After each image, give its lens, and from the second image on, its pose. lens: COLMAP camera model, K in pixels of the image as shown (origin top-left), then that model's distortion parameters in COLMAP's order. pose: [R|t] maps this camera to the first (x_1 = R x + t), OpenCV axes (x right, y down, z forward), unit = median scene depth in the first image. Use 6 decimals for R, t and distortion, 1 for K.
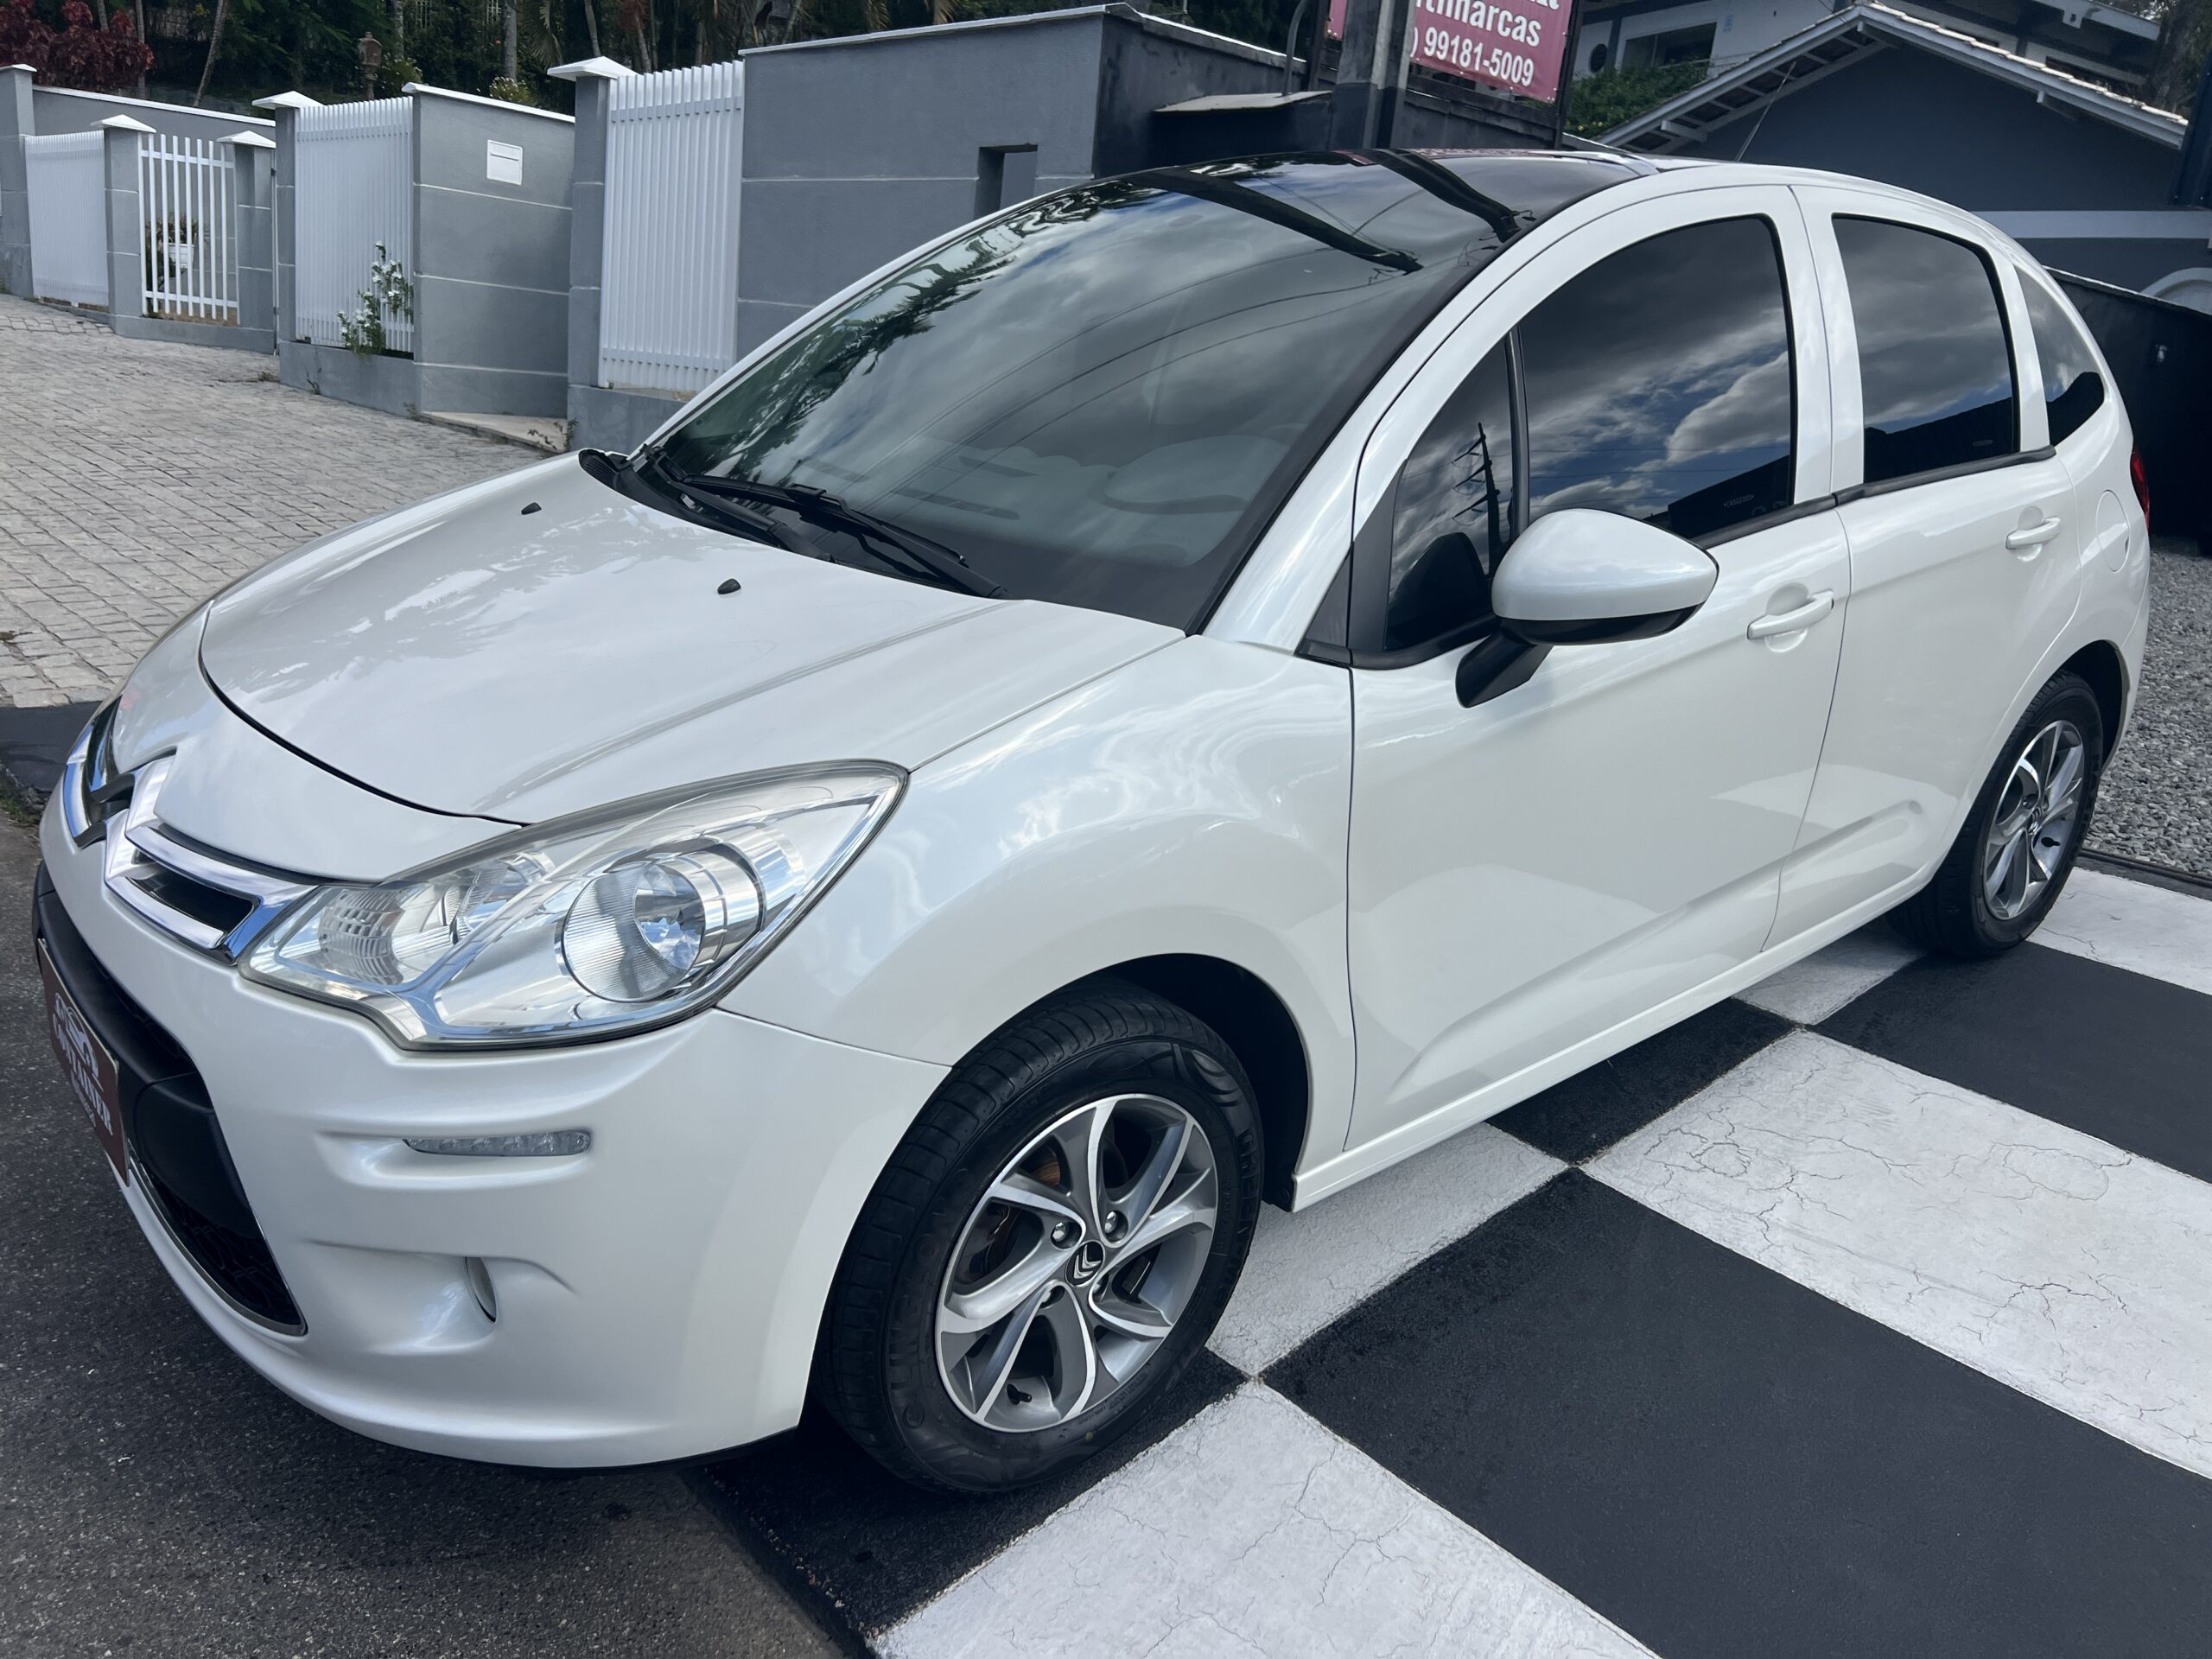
lens RADIAL K [[1682.8, 0, 1100.3], [0, 1682.8, 835.9], [0, 0, 1]] dist [0.052969, -0.060910]
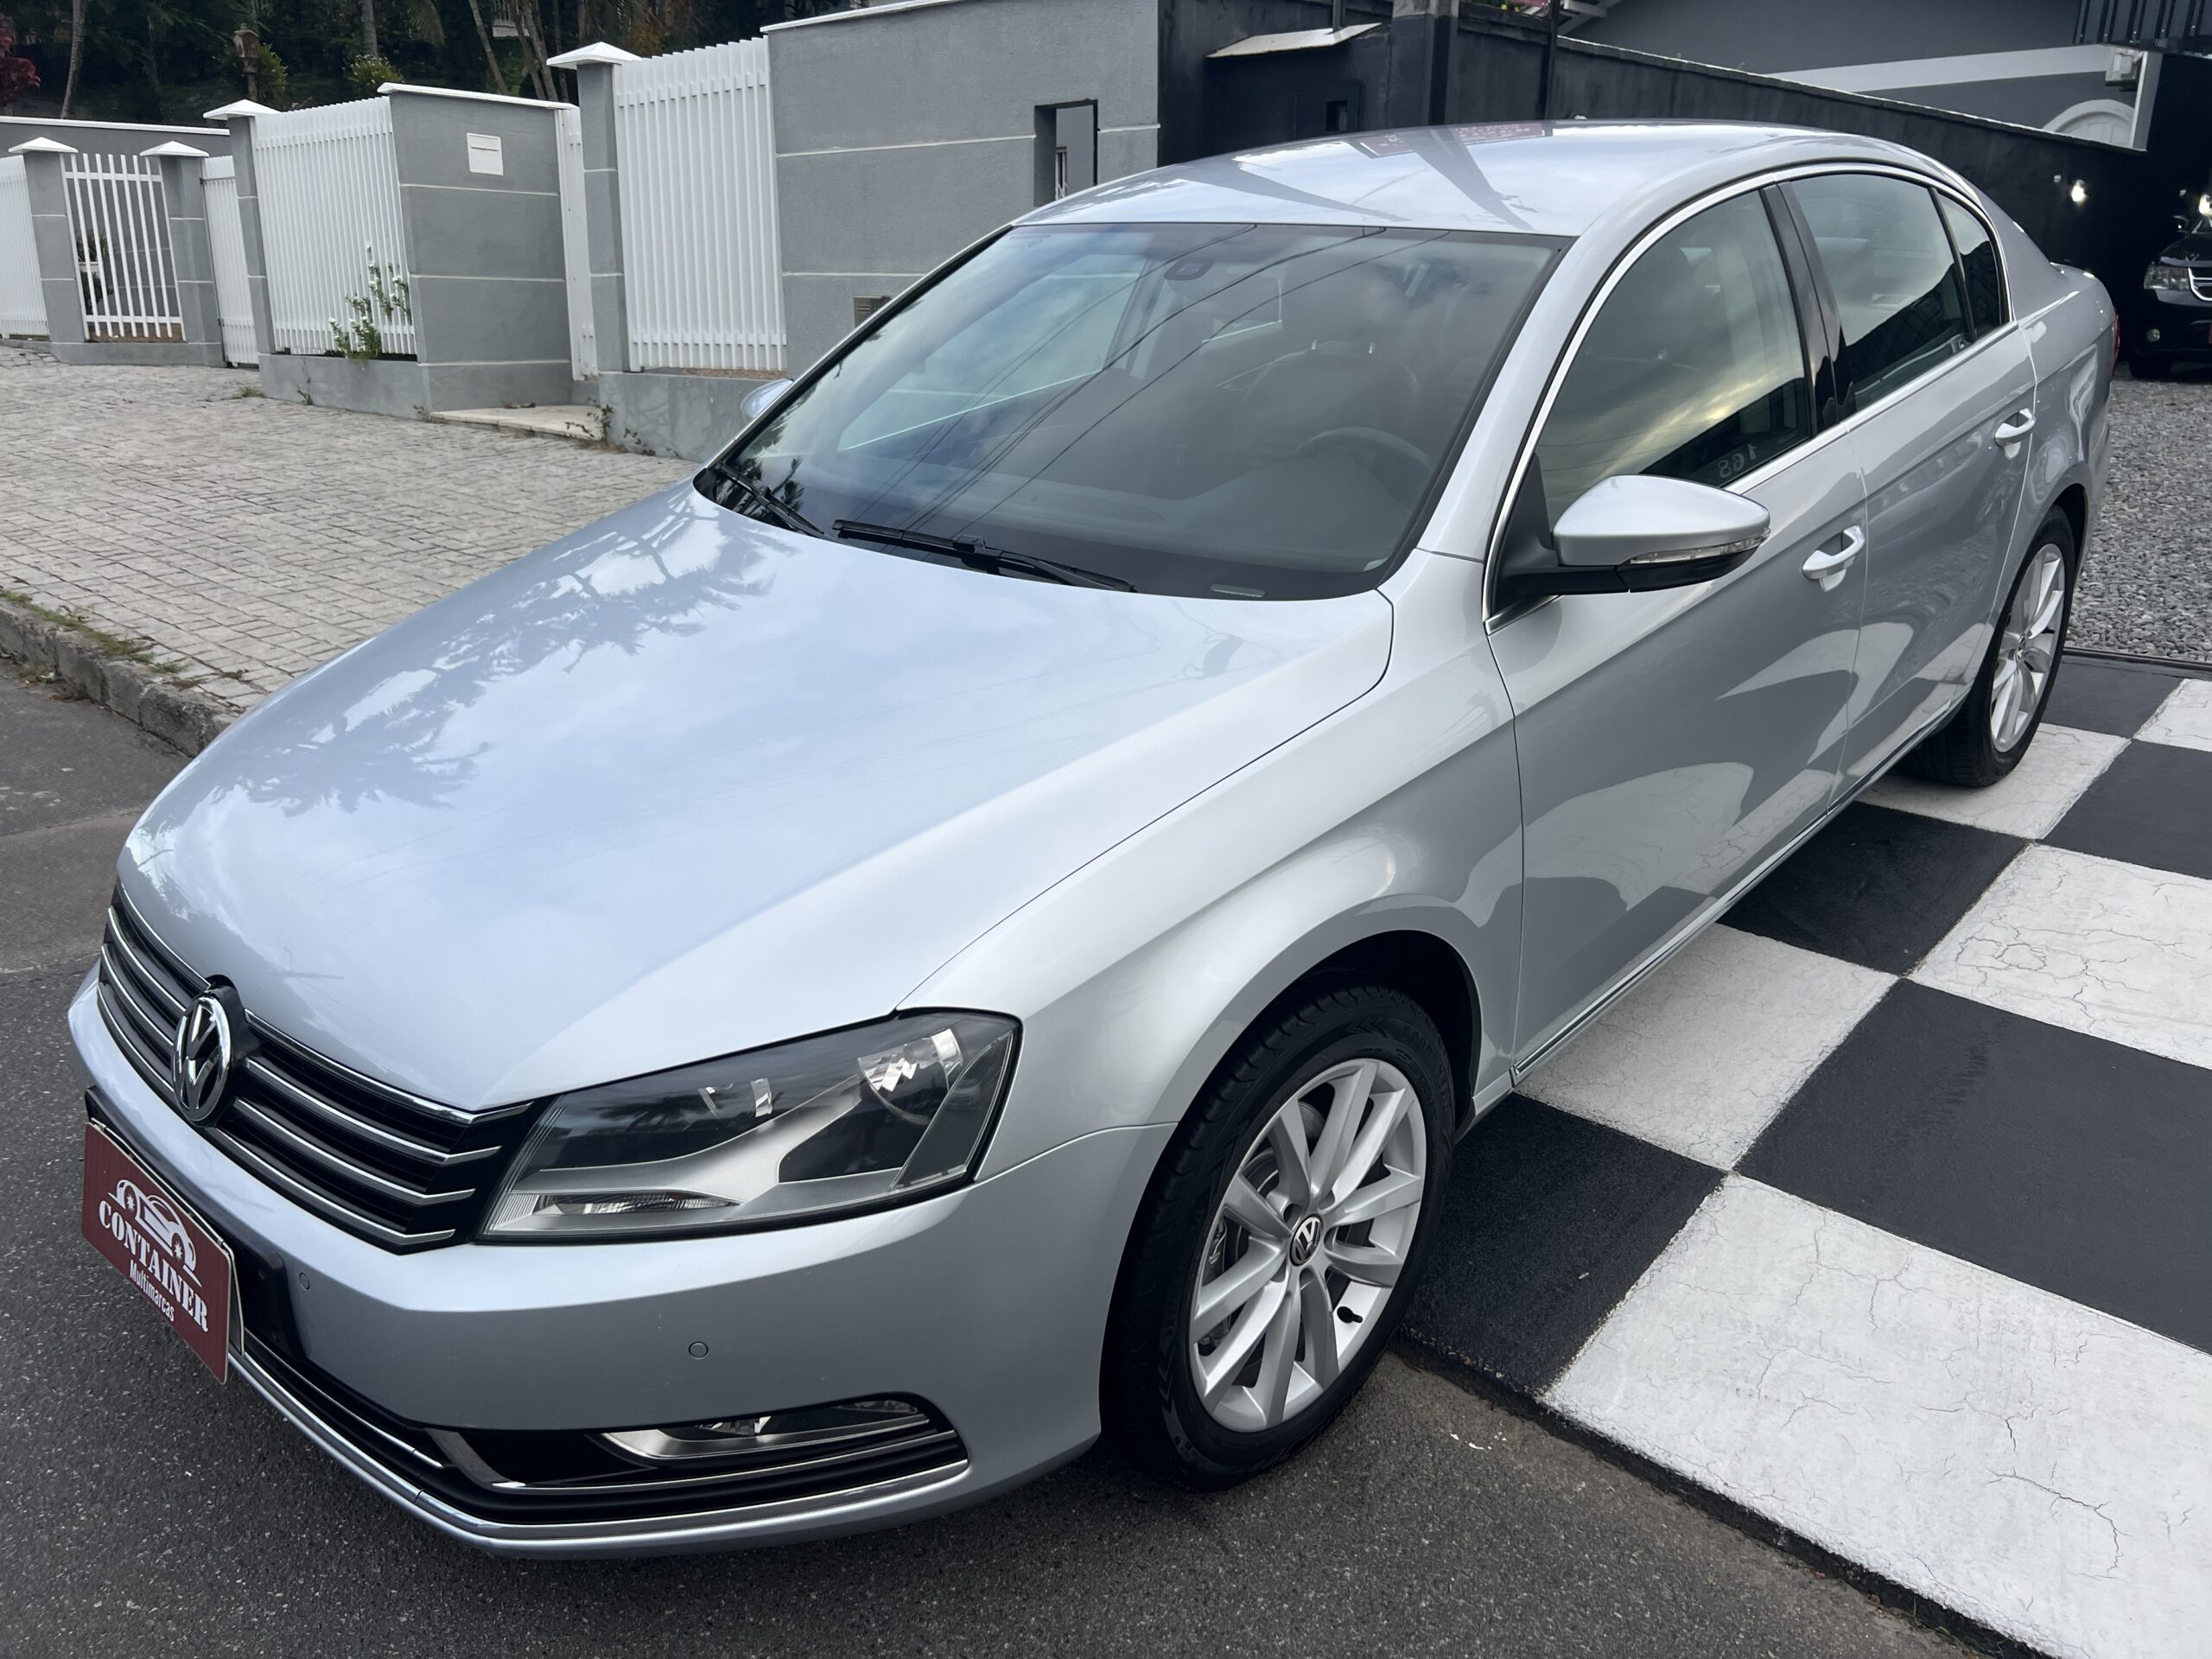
lens RADIAL K [[1682.8, 0, 1105.3], [0, 1682.8, 830.8], [0, 0, 1]] dist [0.052969, -0.060910]
pose [[0.992576, -0.111899, 0.047670, -0.116114], [0.109827, 0.992973, 0.044070, -0.006233], [-0.052267, -0.038508, 0.997890, -0.049916]]
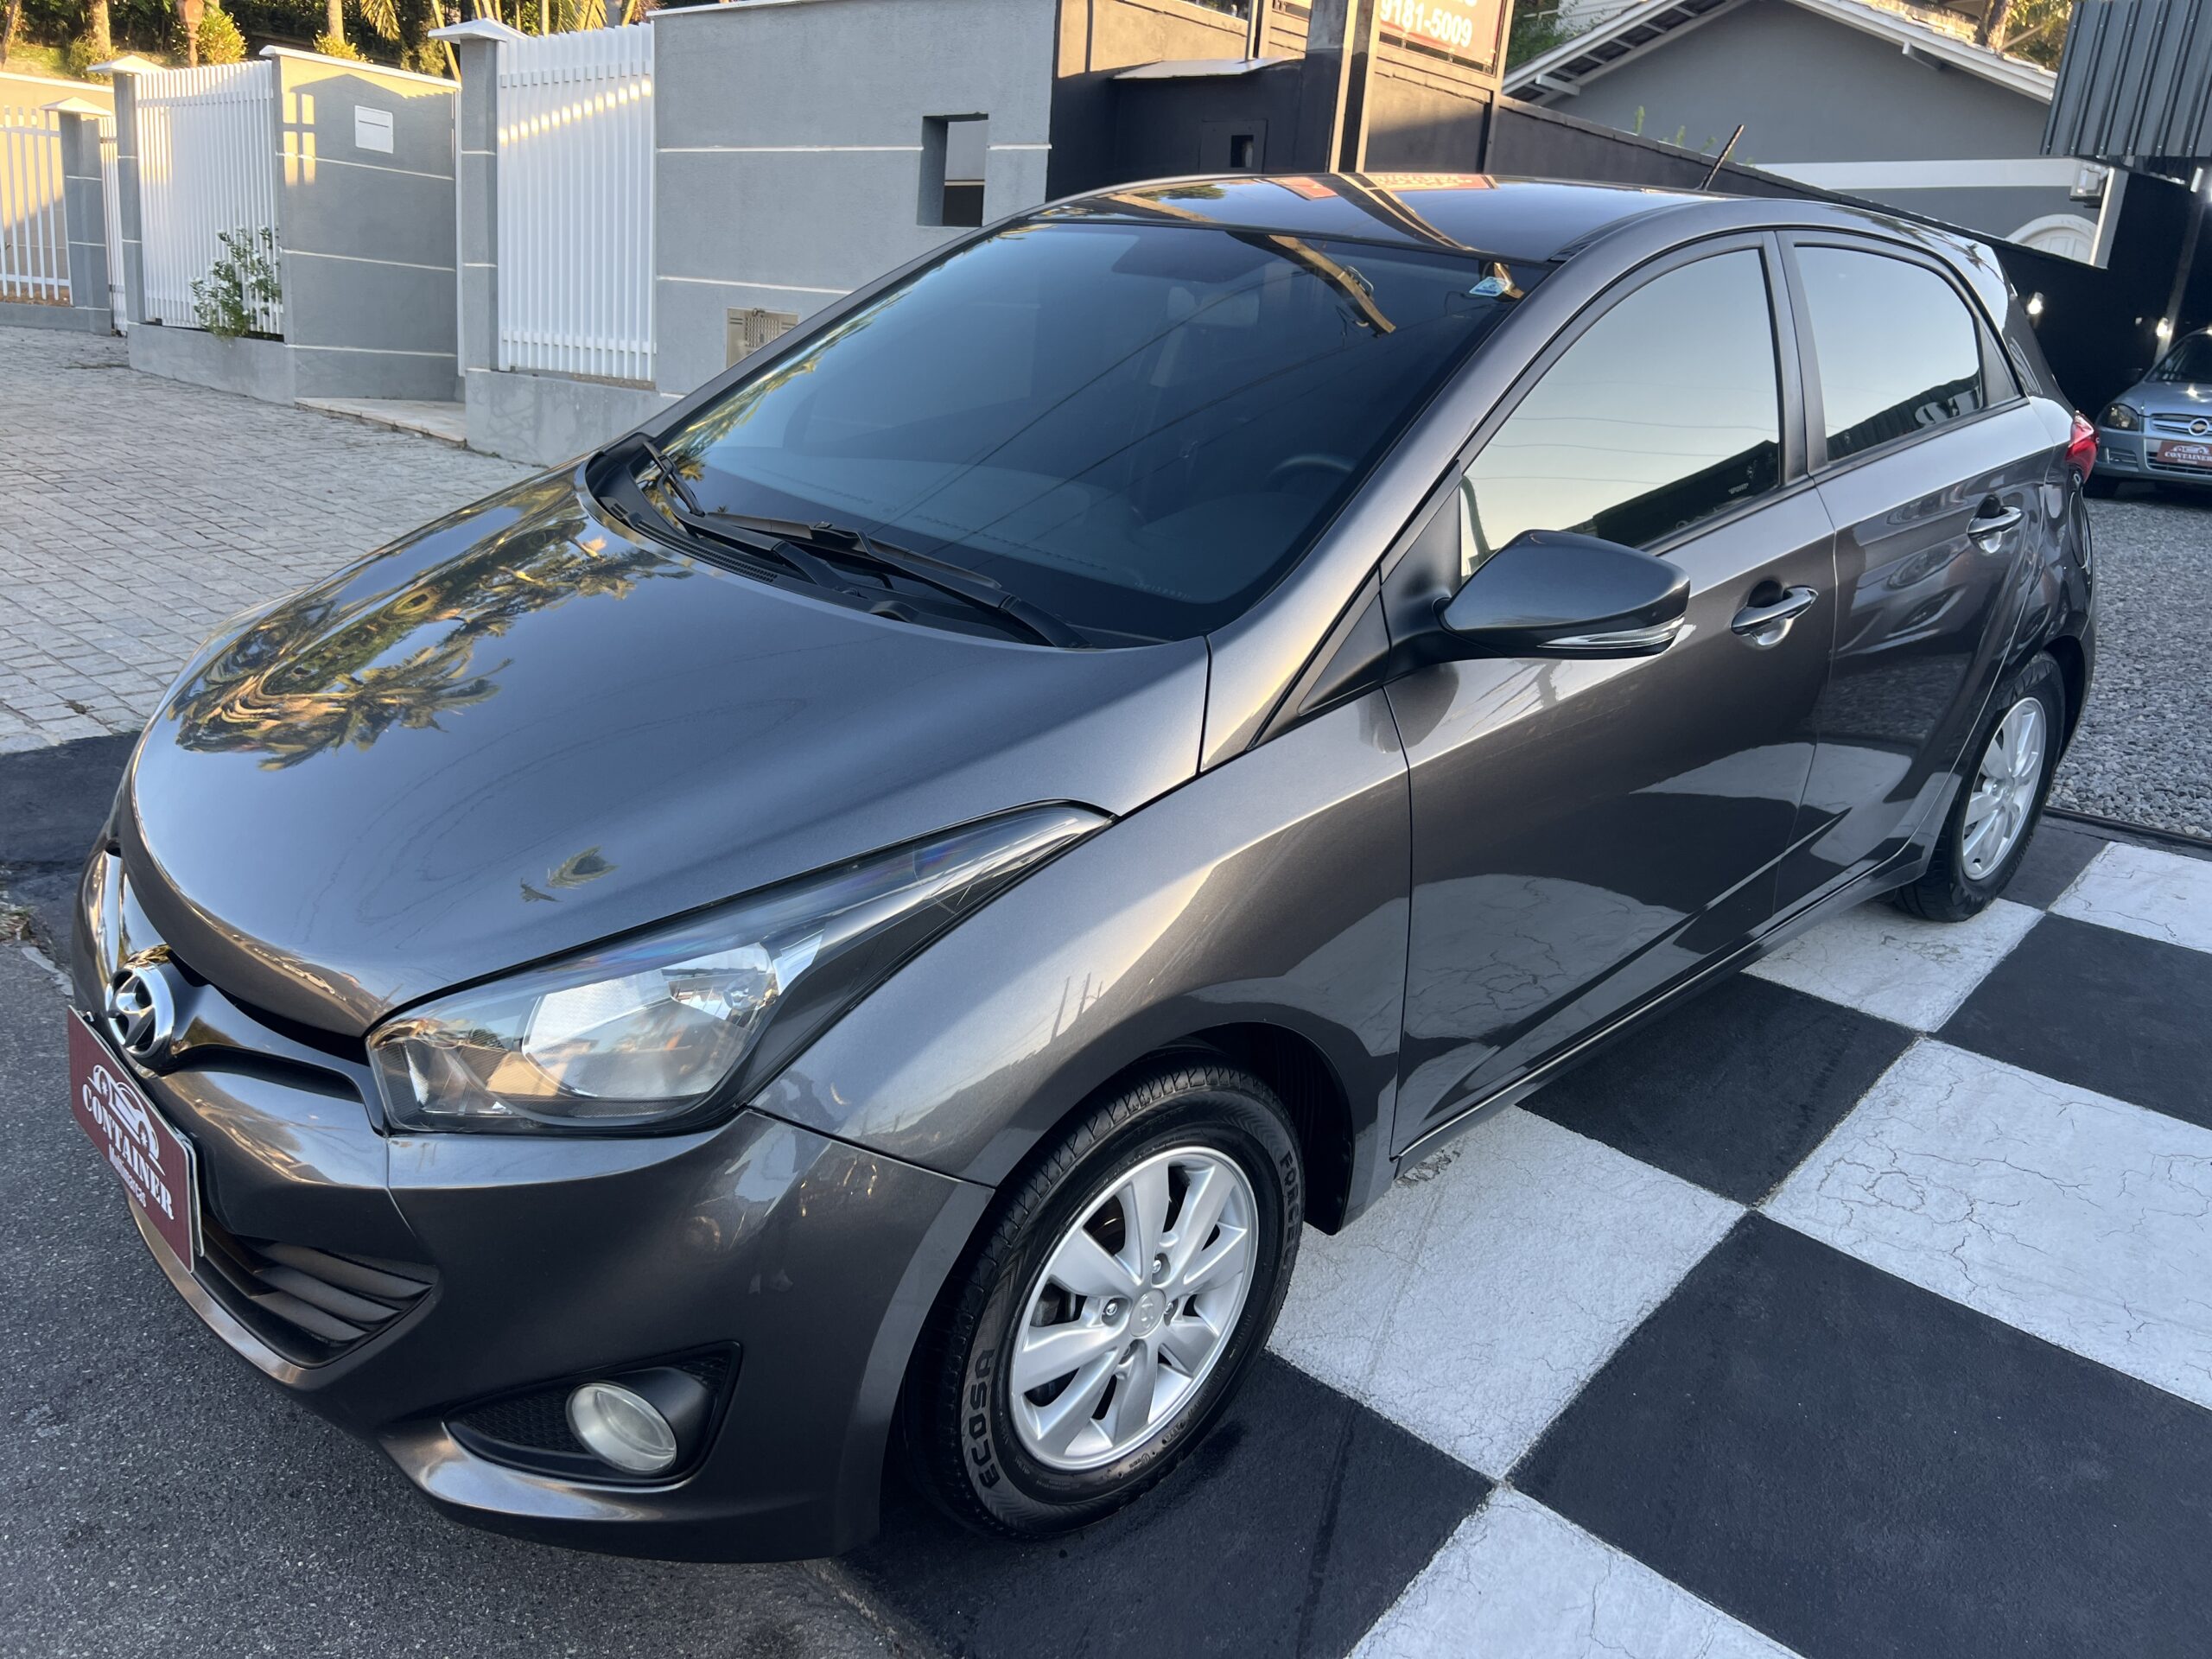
lens RADIAL K [[1682.8, 0, 1111.4], [0, 1682.8, 832.3], [0, 0, 1]] dist [0.052969, -0.060910]
pose [[0.995661, -0.042899, 0.082572, -0.056623], [0.041017, 0.998862, 0.024353, -0.020858], [-0.083523, -0.020861, 0.996287, 0.029829]]
